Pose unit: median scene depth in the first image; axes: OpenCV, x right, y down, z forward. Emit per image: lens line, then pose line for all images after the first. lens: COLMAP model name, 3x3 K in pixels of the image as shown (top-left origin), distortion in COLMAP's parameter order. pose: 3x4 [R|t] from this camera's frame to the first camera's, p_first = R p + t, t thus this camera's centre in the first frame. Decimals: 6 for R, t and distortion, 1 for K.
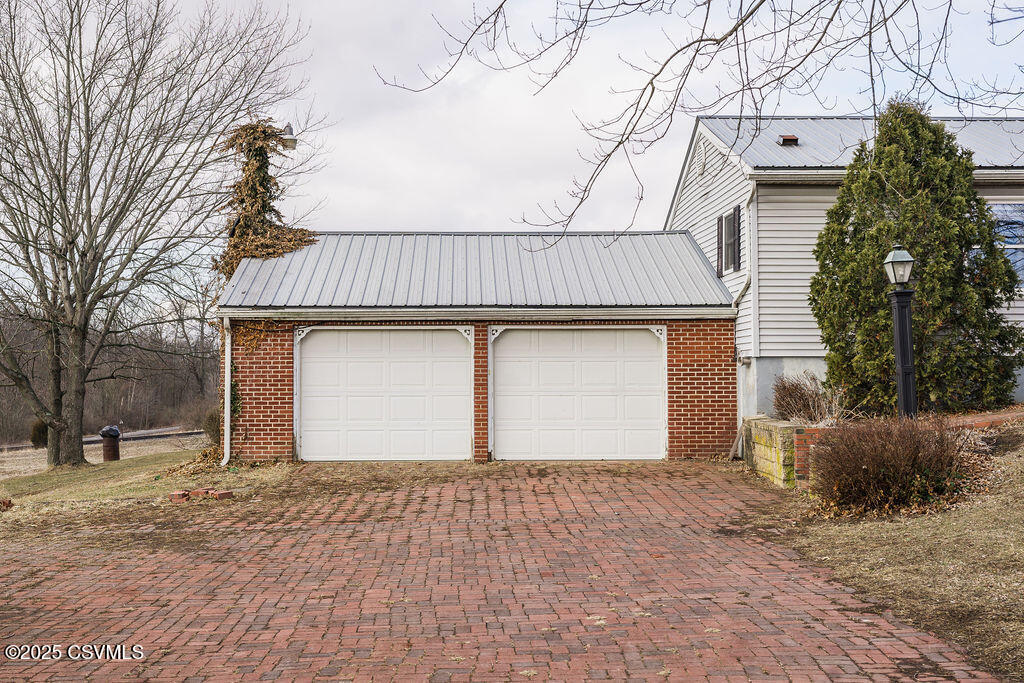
lens RADIAL K [[1241.7, 0, 512.0], [0, 1241.7, 341.5], [0, 0, 1]] dist [0.011572, -0.014251]
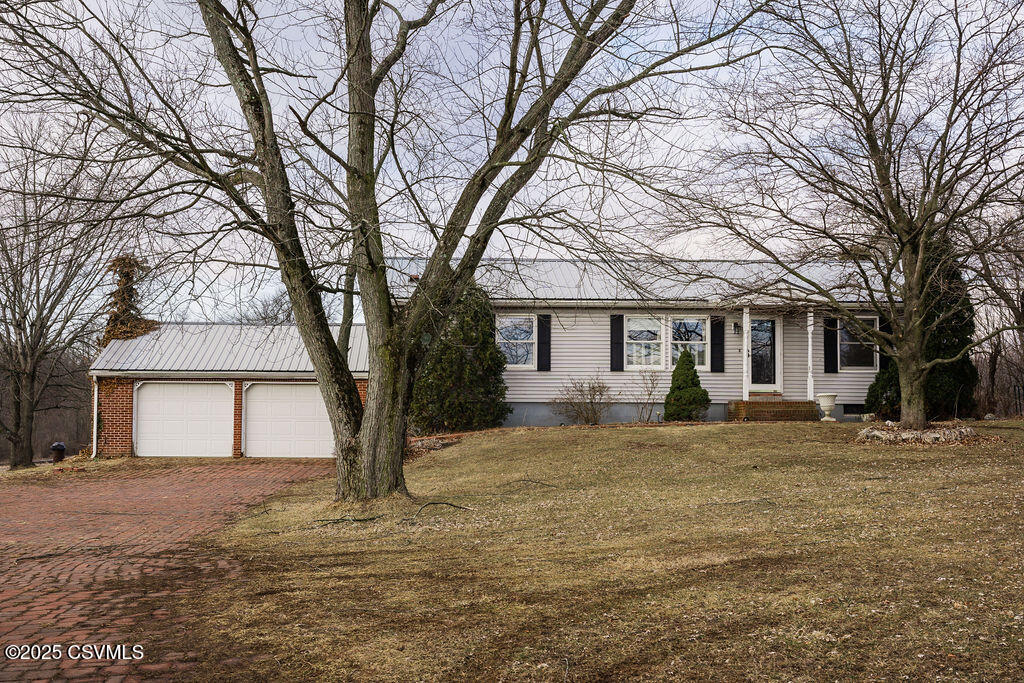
lens RADIAL K [[1193.9, 0, 454.1], [0, 1193.9, 369.0], [0, 0, 1]] dist [0.022426, 0.022963]
pose [[0.999698, 0.010174, -0.022381, 0.333622], [-0.010283, 0.999936, -0.004739, -0.026521], [0.022331, 0.004968, 0.999738, -0.730278]]
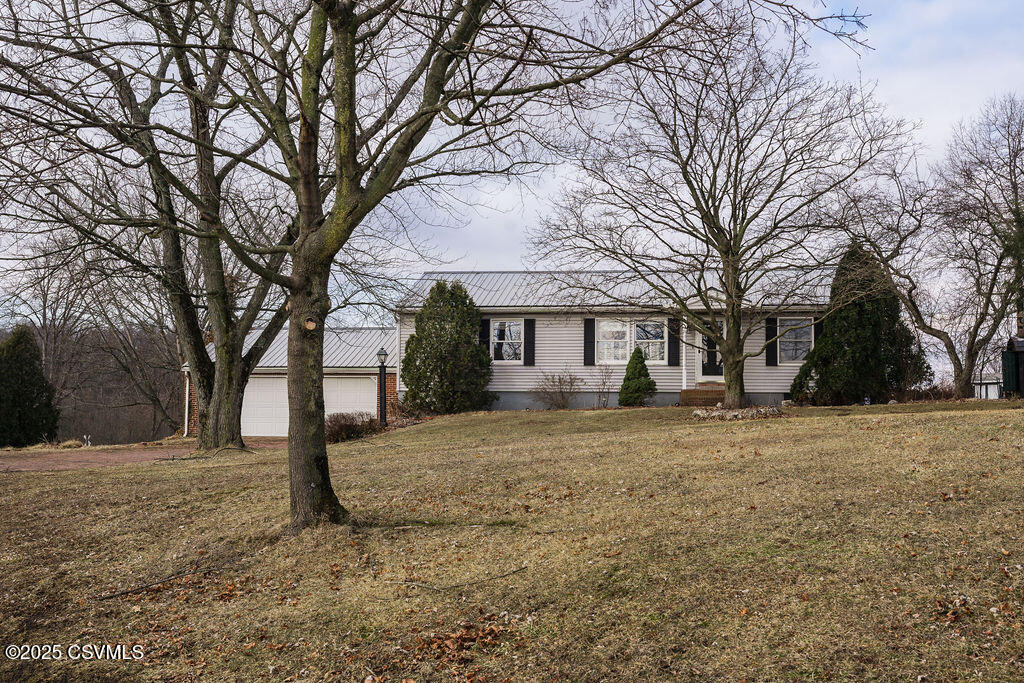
lens RADIAL K [[1241.7, 0, 512.0], [0, 1241.7, 341.5], [0, 0, 1]] dist [0.011572, -0.014251]
pose [[0.977644, 0.000361, -0.210265, 0.846010], [-0.005871, 0.999655, -0.025581, -0.019915], [0.210183, 0.026244, 0.977310, -1.118830]]
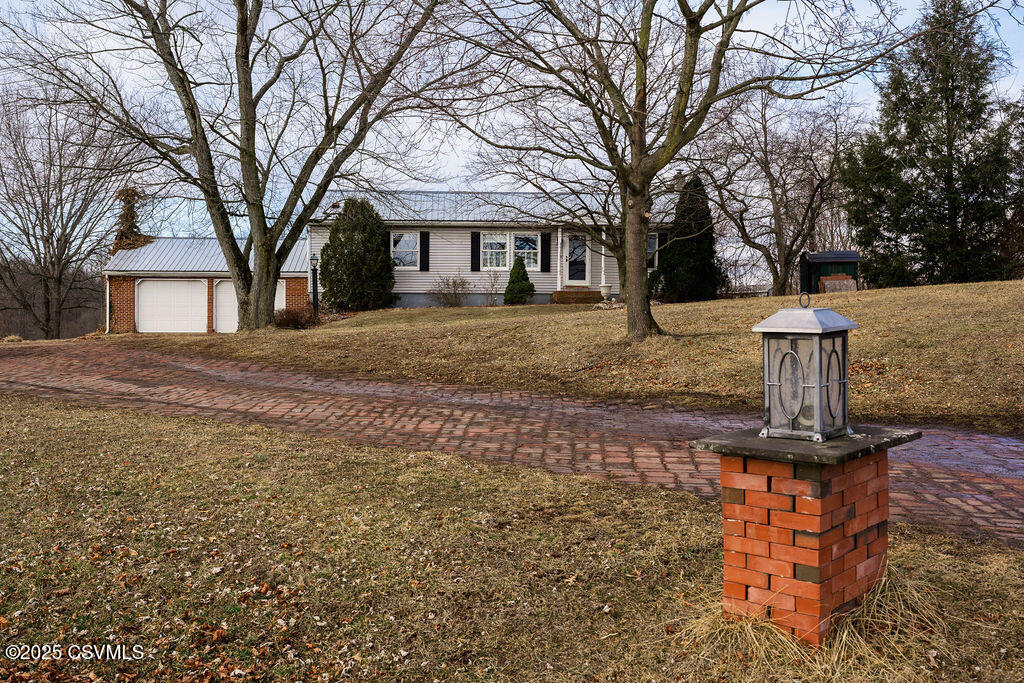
lens RADIAL K [[1165.4, 0, 510.9], [0, 1165.4, 359.4], [0, 0, 1]] dist [0.010125, 0.024925]
pose [[0.999863, 0.008493, 0.014185, 0.568635], [-0.009262, 0.998437, 0.055119, 0.014176], [-0.013695, -0.055242, 0.998379, -1.412936]]
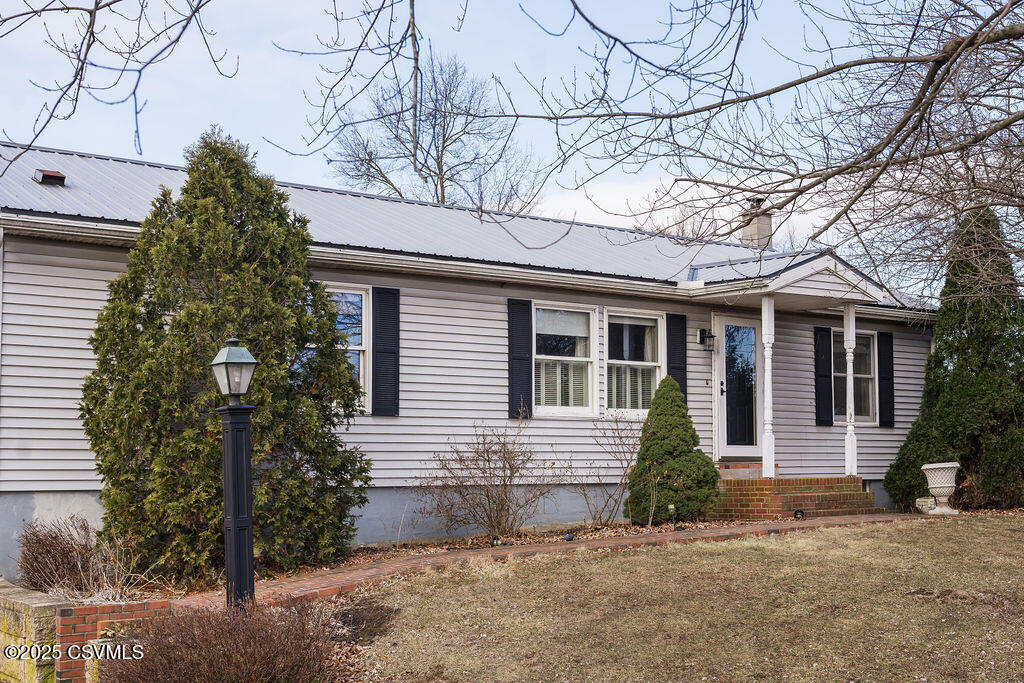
lens RADIAL K [[1193.9, 0, 454.1], [0, 1193.9, 369.0], [0, 0, 1]] dist [0.022426, 0.022963]
pose [[0.824456, 0.039091, 0.564575, 0.036787], [-0.013647, 0.998695, -0.049221, -0.026820], [-0.565762, 0.032876, 0.823913, 0.345504]]
